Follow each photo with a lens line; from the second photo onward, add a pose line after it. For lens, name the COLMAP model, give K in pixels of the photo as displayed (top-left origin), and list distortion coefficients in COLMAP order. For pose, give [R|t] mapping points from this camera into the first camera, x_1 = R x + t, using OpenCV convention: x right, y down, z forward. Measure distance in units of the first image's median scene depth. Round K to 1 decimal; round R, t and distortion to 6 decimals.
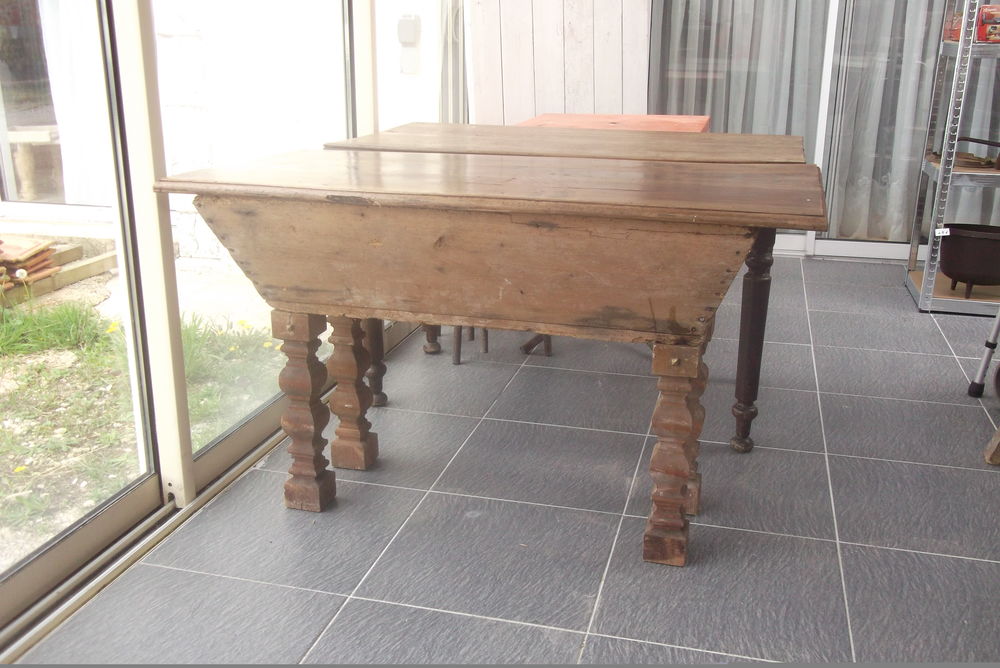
lens RADIAL K [[969.0, 0, 519.7], [0, 969.0, 330.6], [0, 0, 1]] dist [0.000318, 0.008168]
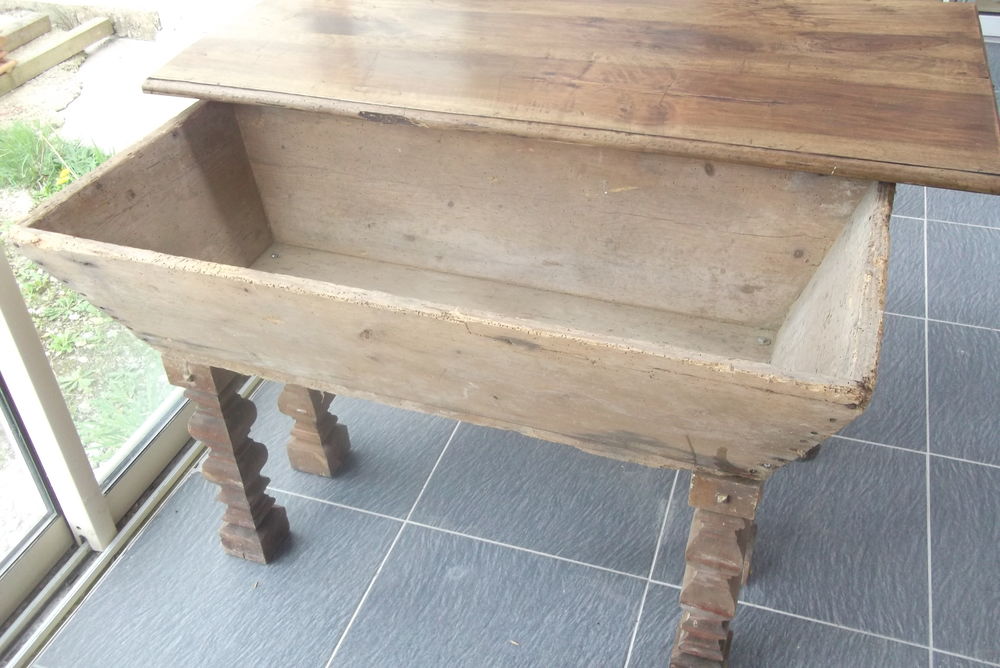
lens RADIAL K [[963.4, 0, 515.7], [0, 963.4, 330.0], [0, 0, 1]] dist [0.005464, 0.014743]
pose [[0.996768, 0.019812, -0.077847, 0.061648], [0.008339, 0.938350, 0.345585, -0.289126], [0.079895, -0.345117, 0.935153, 0.370796]]
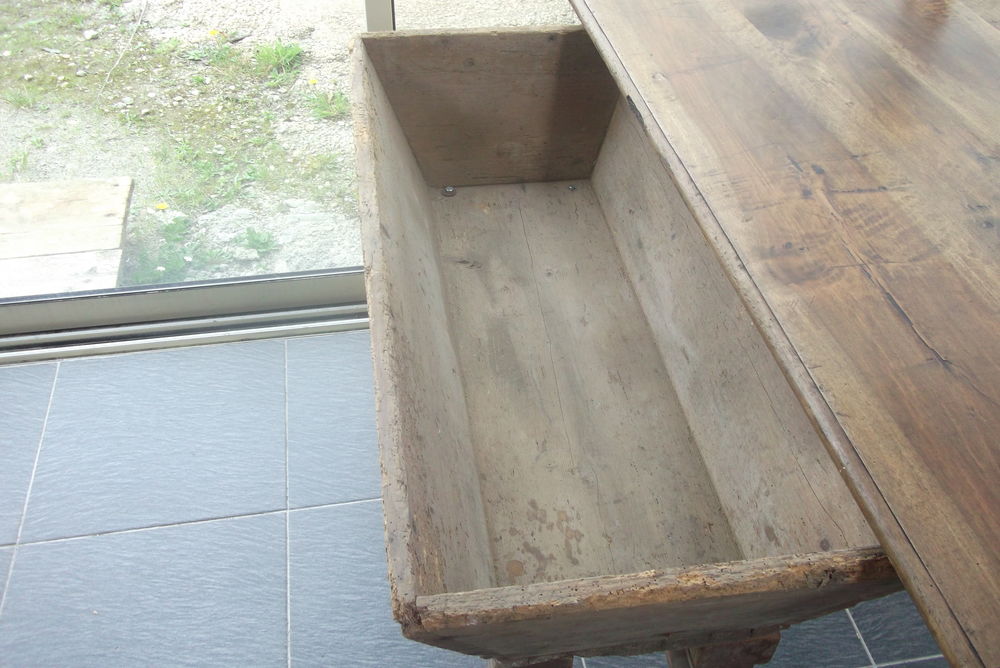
lens RADIAL K [[963.4, 0, 515.7], [0, 963.4, 330.0], [0, 0, 1]] dist [0.005464, 0.014743]
pose [[0.409557, 0.613537, -0.675156, 0.411646], [-0.290536, 0.789257, 0.540983, -0.407282], [0.864784, -0.025406, 0.501500, 0.674994]]
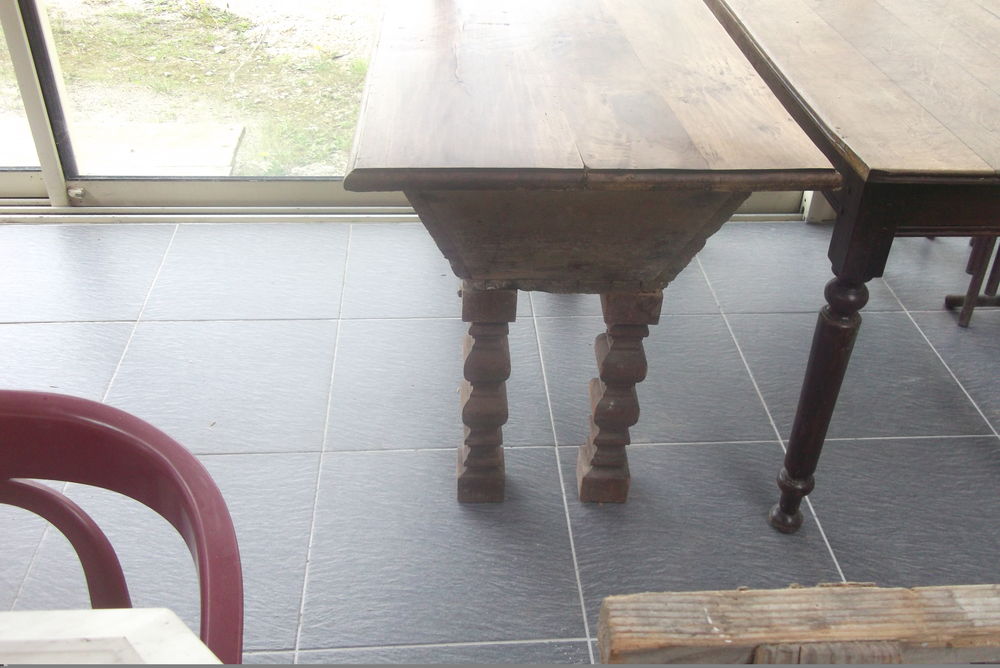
lens RADIAL K [[969.0, 0, 519.7], [0, 969.0, 330.6], [0, 0, 1]] dist [0.000318, 0.008168]
pose [[0.316149, 0.543230, -0.777786, 0.801561], [-0.313086, 0.833647, 0.454984, -0.317541], [0.895560, 0.099671, 0.433634, 0.626818]]
